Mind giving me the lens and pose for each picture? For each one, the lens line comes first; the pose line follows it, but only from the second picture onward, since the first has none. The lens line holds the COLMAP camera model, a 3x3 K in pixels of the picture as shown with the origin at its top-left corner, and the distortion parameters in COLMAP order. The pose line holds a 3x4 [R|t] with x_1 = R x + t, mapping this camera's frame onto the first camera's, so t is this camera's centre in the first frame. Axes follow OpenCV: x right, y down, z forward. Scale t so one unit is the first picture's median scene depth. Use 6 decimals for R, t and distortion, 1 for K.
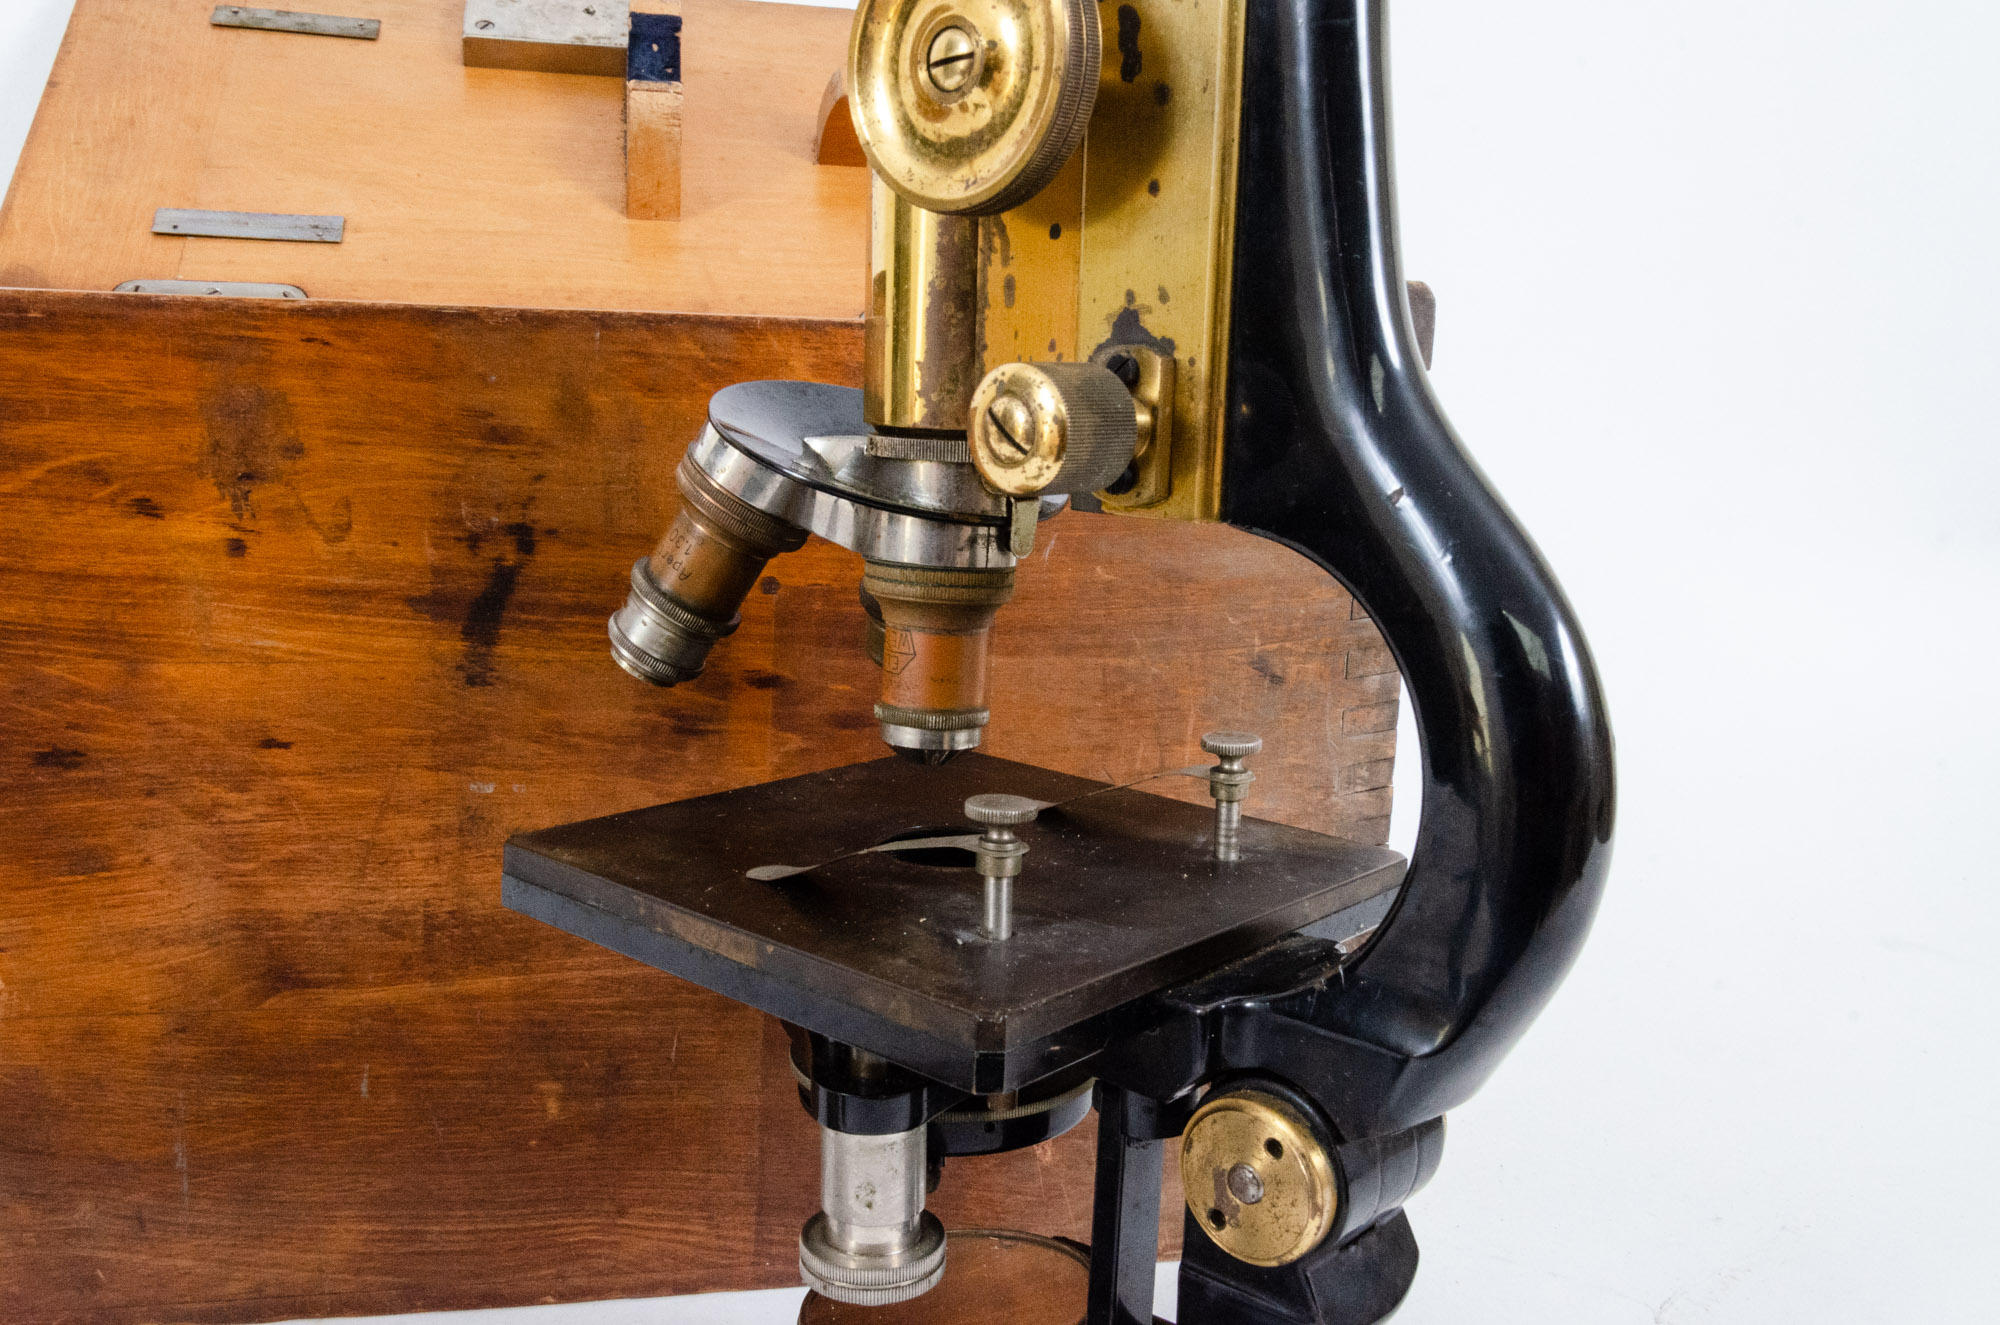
lens RADIAL K [[1849.8, 0, 1000.0], [0, 1849.8, 662.5], [0, 0, 1]] dist [0.007084, 0.001267]
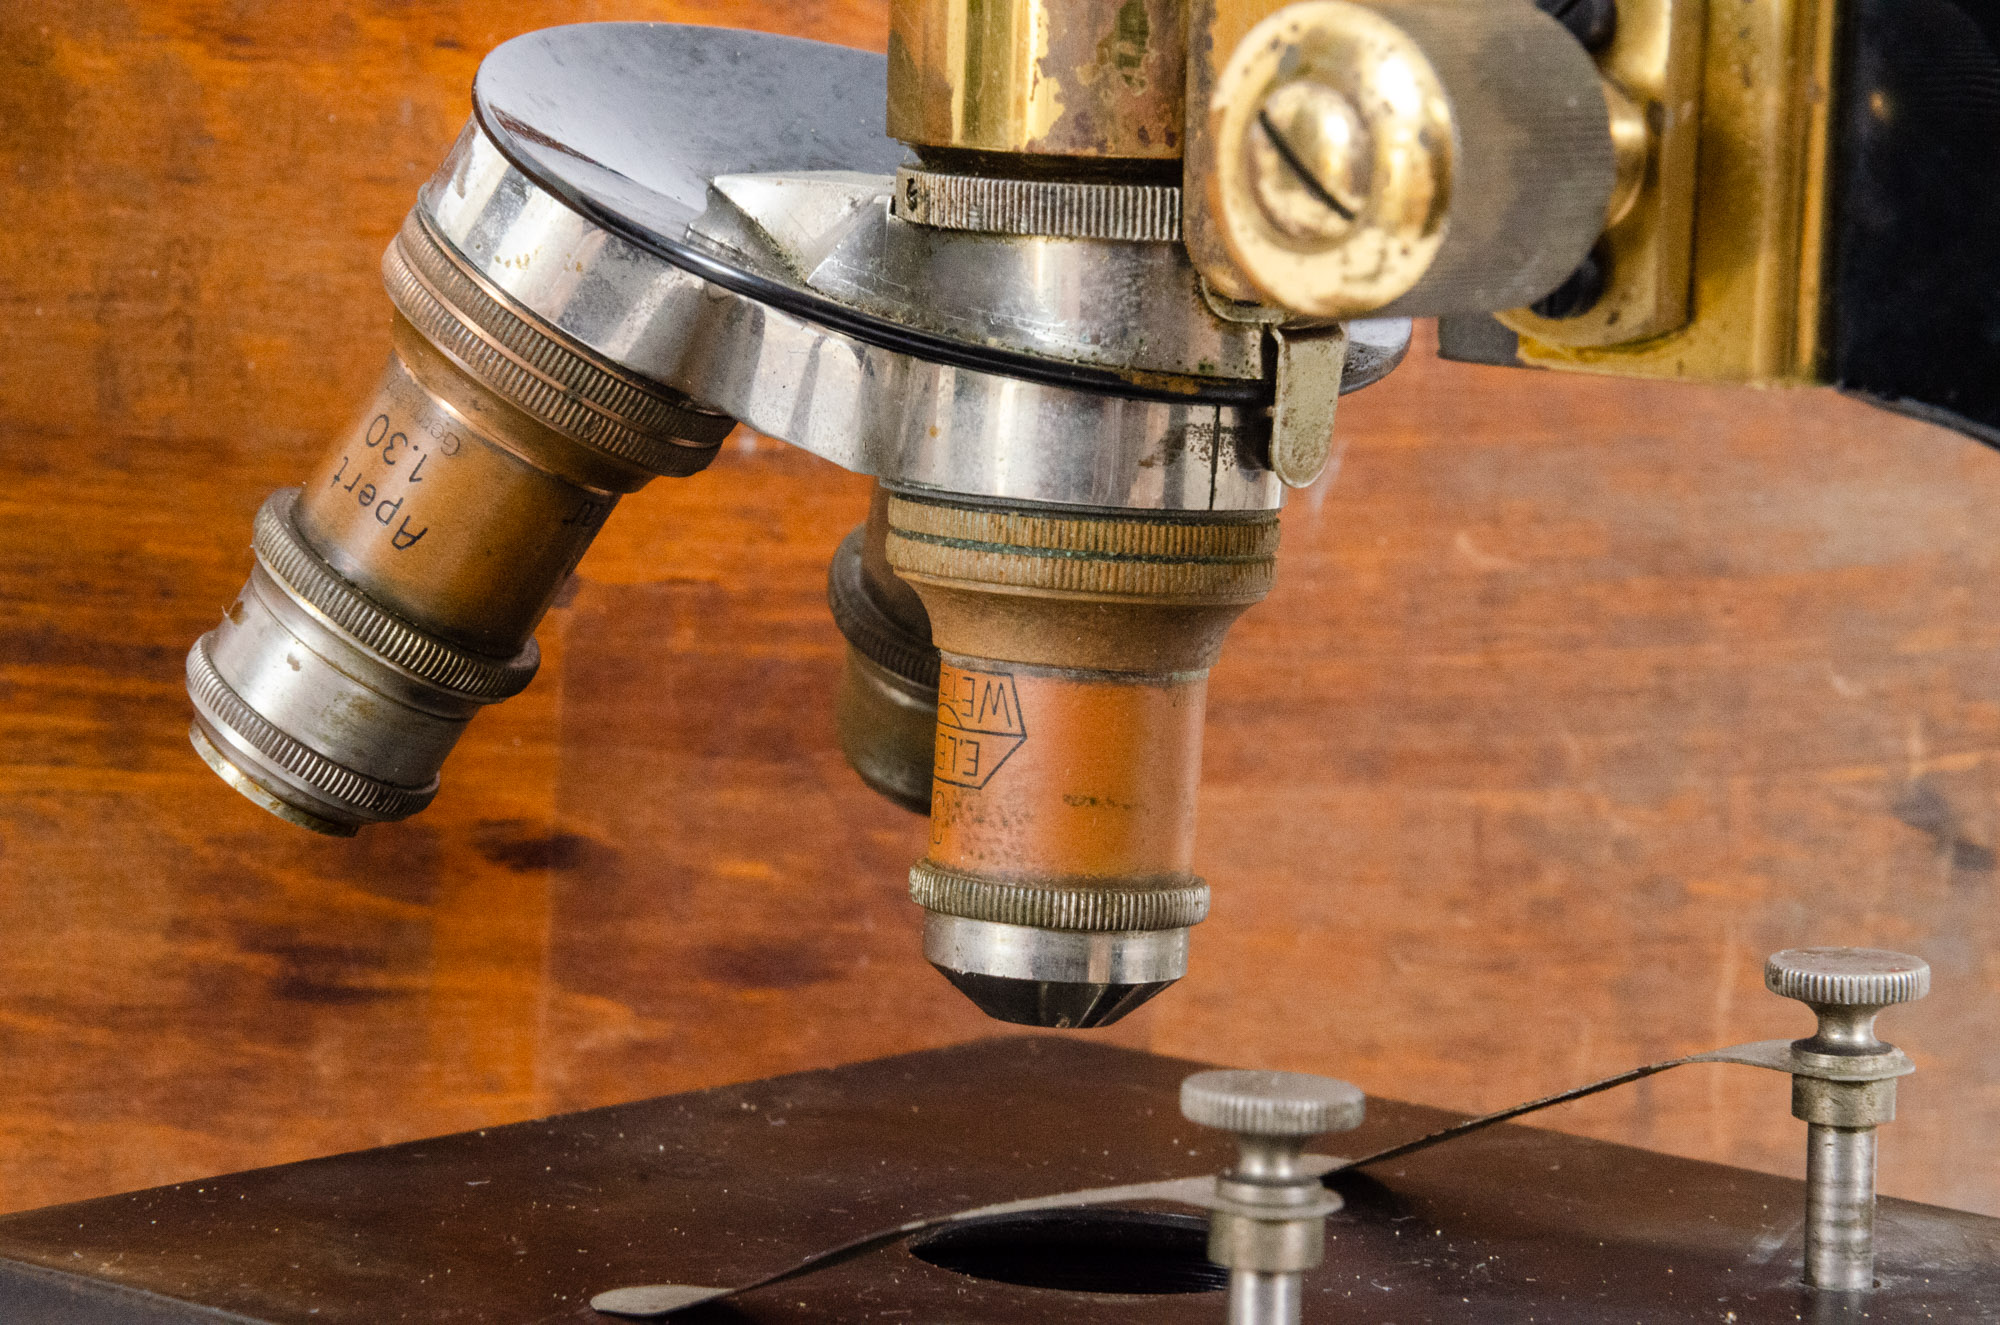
lens RADIAL K [[7263.0, 0, 1000.0], [0, 7263.0, 662.5], [0, 0, 1]] dist [0.681738, -0.505435]
pose [[0.999920, -0.000866, 0.012633, -0.067785], [0.001504, 0.998722, -0.050513, 0.055505], [-0.012573, 0.050528, 0.998643, -0.504707]]
